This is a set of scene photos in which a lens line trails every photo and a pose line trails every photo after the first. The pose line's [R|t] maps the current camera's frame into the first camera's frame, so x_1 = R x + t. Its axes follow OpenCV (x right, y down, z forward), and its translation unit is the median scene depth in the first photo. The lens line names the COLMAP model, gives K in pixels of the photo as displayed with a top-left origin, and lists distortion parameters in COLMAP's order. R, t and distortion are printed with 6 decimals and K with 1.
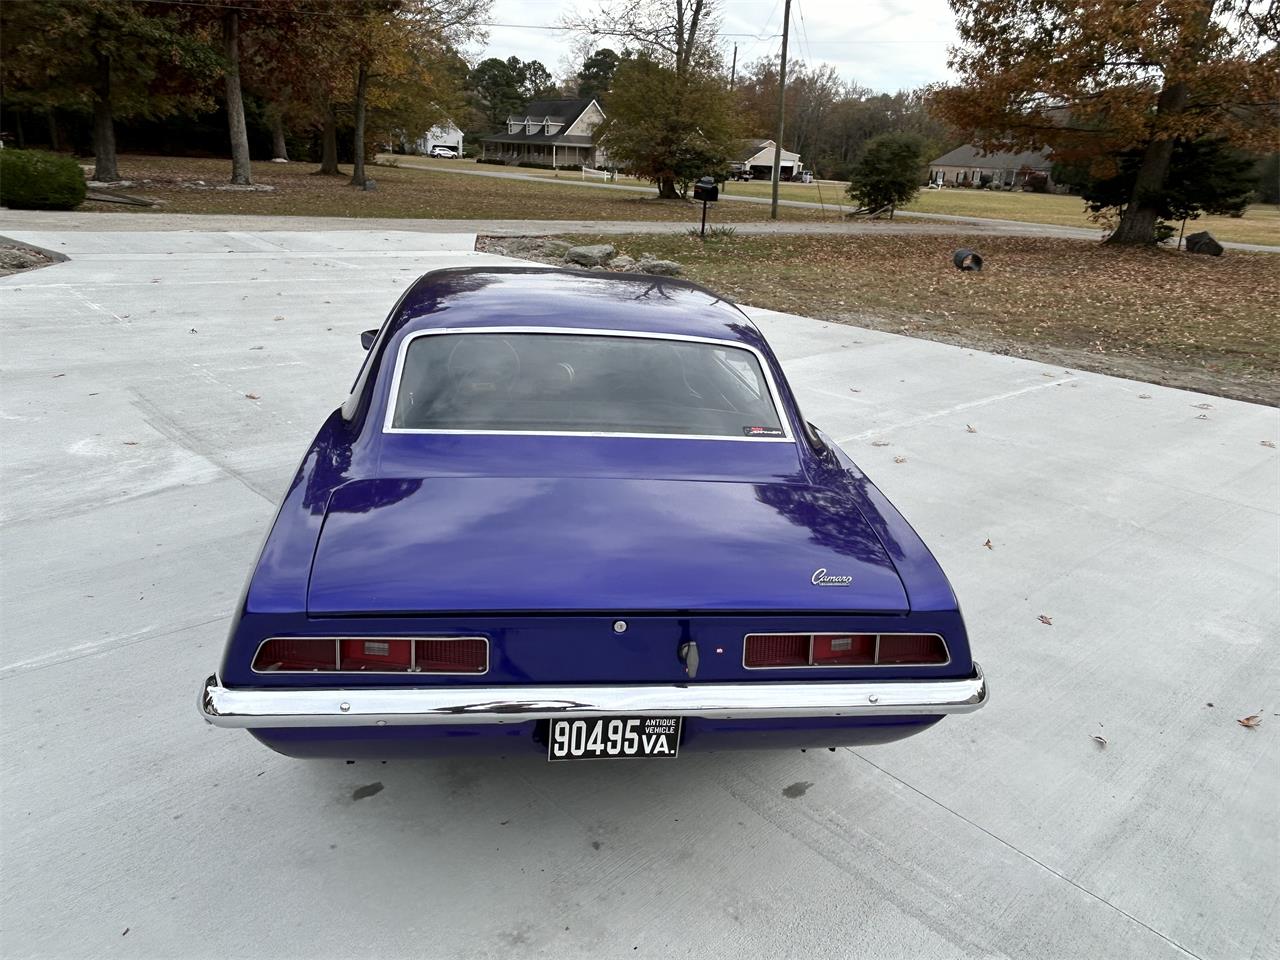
lens RADIAL K [[930.7, 0, 622.3], [0, 930.7, 485.9], [0, 0, 1]] dist [0.004798, -0.007242]
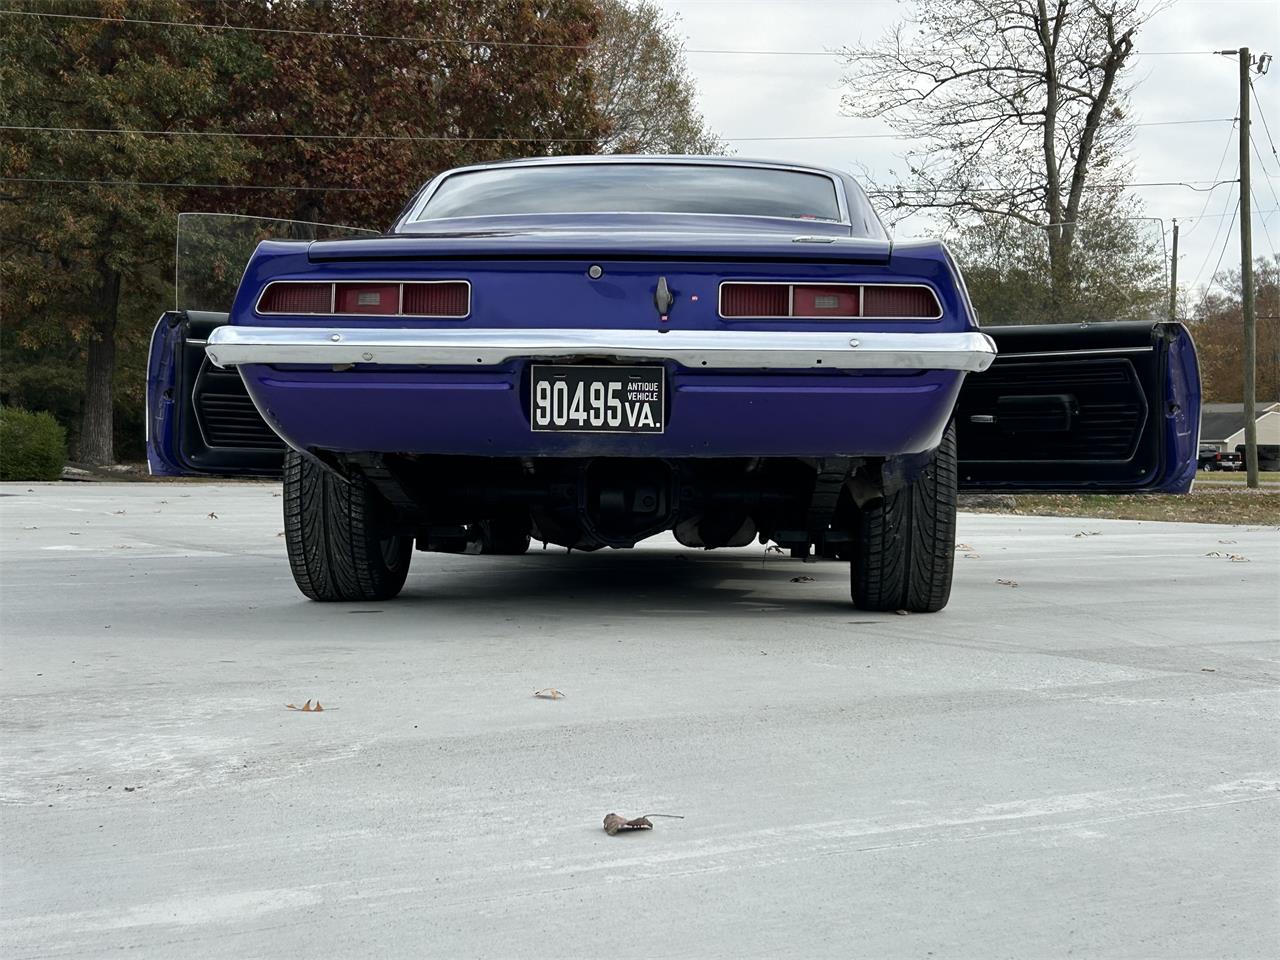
lens RADIAL K [[1838.4, 0, 617.6], [0, 1838.4, 480.1], [0, 0, 1]] dist [0.178359, -0.501406]
pose [[0.978872, -0.038746, -0.200770, 0.032705], [-0.029633, 0.944635, -0.326781, 0.080037], [0.202316, 0.325826, 0.923529, -0.062717]]
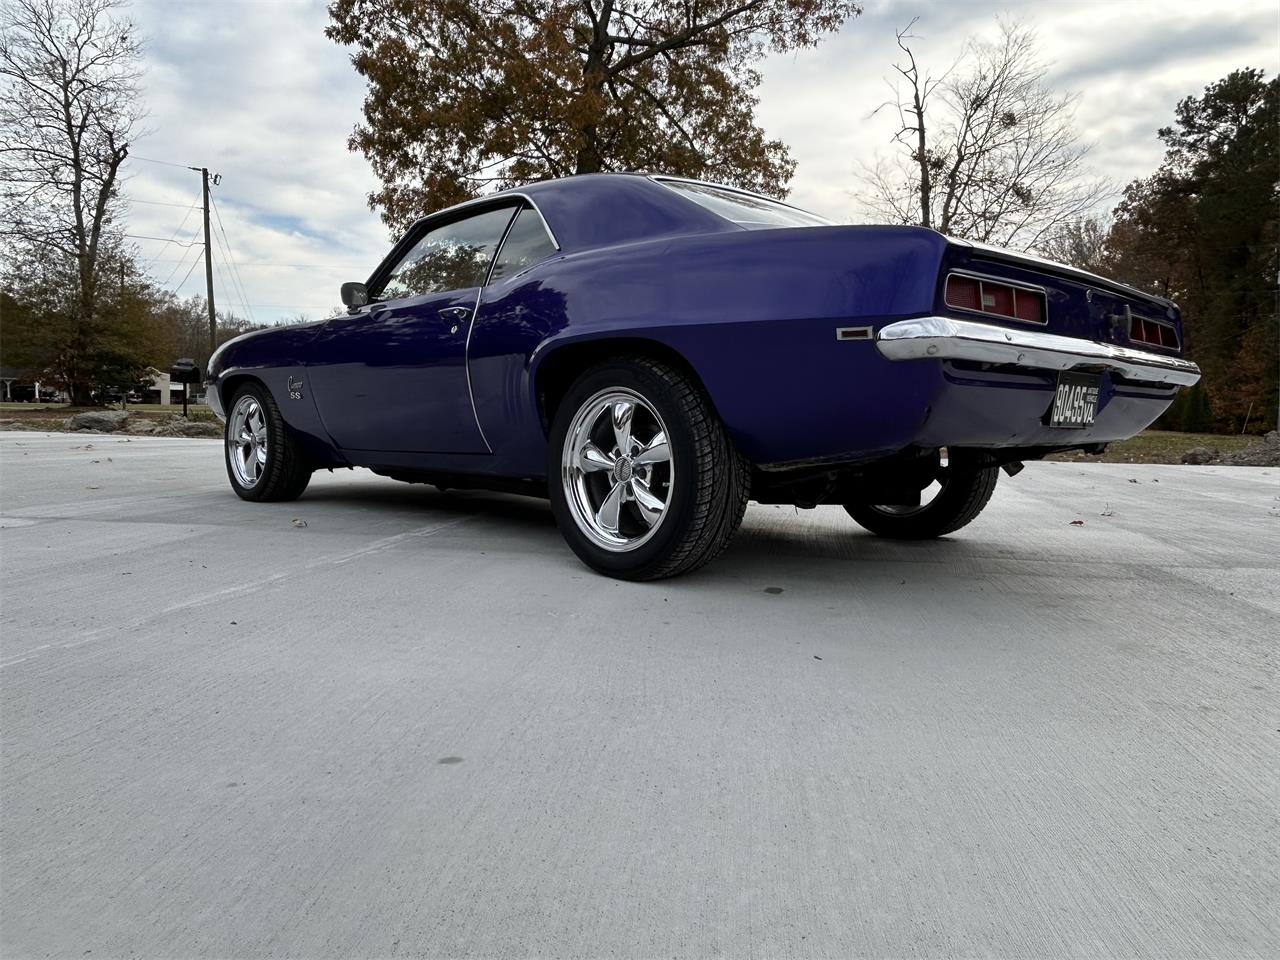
lens RADIAL K [[933.3, 0, 629.6], [0, 933.3, 485.2], [0, 0, 1]] dist [0.001338, -0.008006]
pose [[0.802662, -0.082017, 0.590769, -0.096761], [0.218286, 0.962176, -0.162999, 0.035877], [-0.555055, 0.259789, 0.790205, 0.032282]]
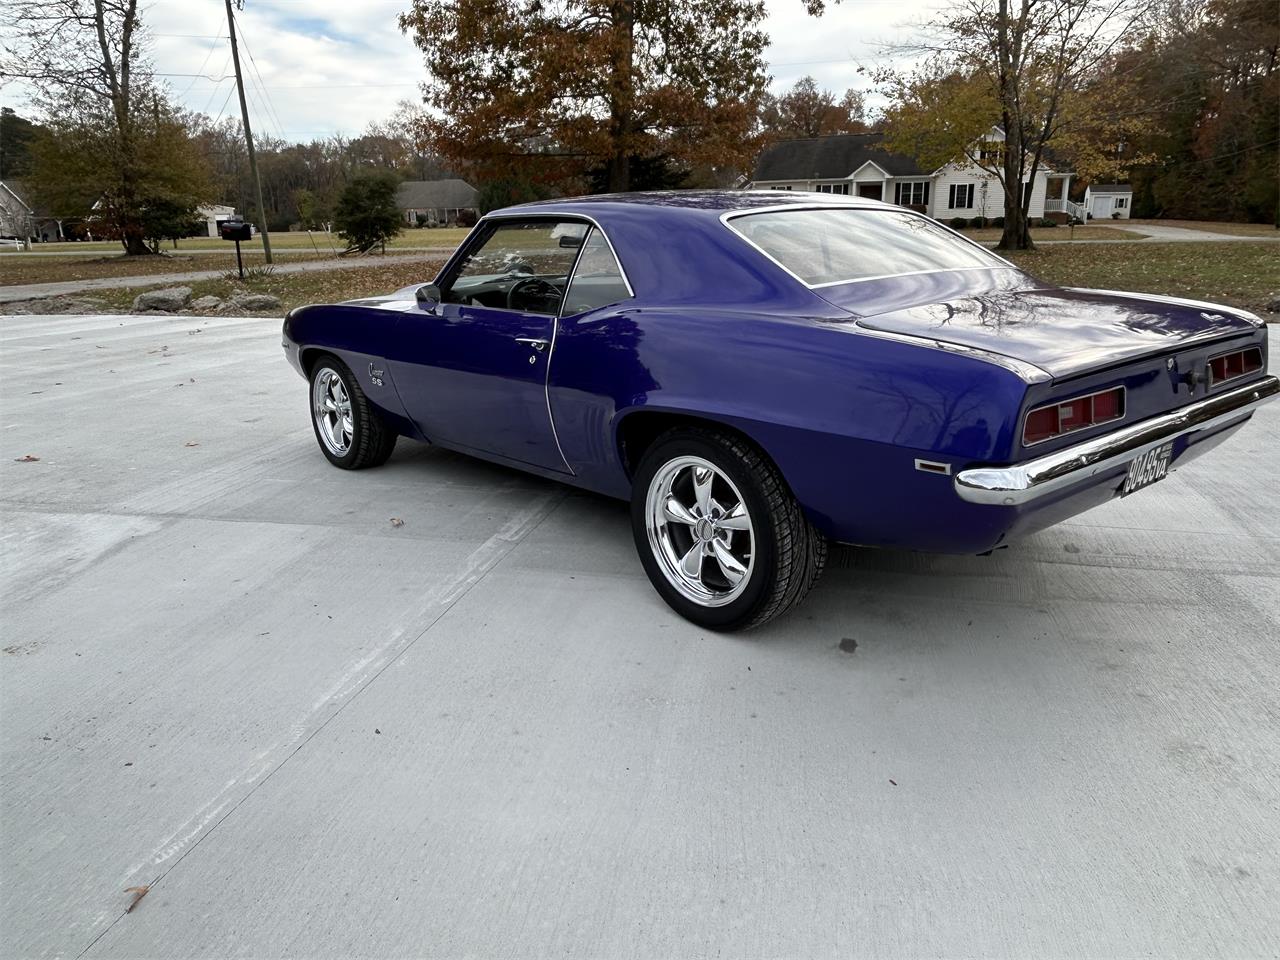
lens RADIAL K [[930.7, 0, 622.3], [0, 930.7, 485.9], [0, 0, 1]] dist [0.004798, -0.007242]
pose [[0.833571, -0.220614, 0.506447, -0.098804], [0.245088, 0.969318, 0.018850, 0.008226], [-0.495066, 0.108411, 0.862065, 0.023510]]
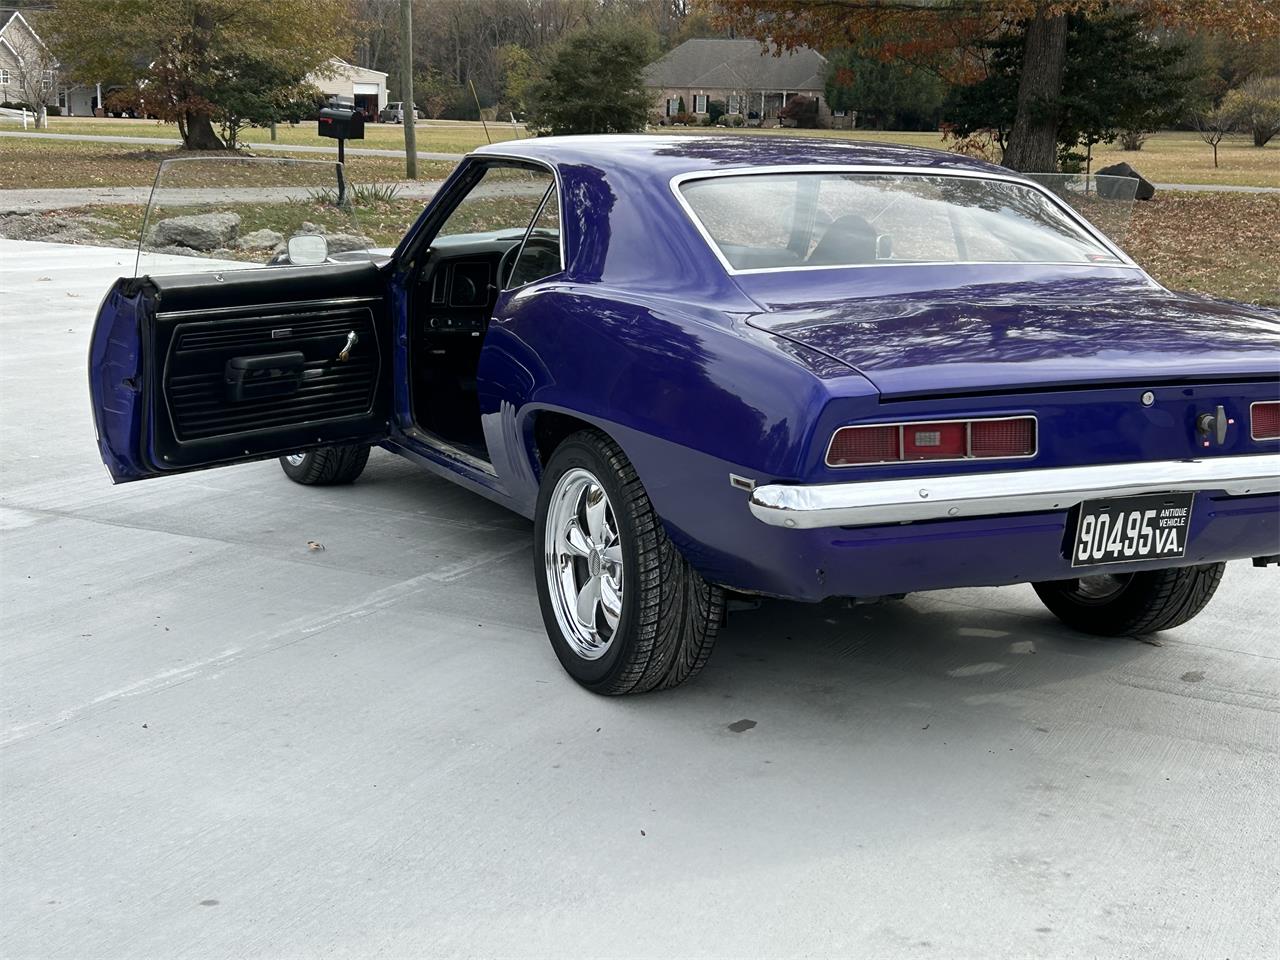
lens RADIAL K [[1838.4, 0, 617.6], [0, 1838.4, 480.1], [0, 0, 1]] dist [0.178359, -0.501406]
pose [[0.950327, -0.089963, 0.297970, -0.085351], [0.127608, 0.985777, -0.109362, 0.028905], [-0.283893, 0.141953, 0.948290, -0.051046]]
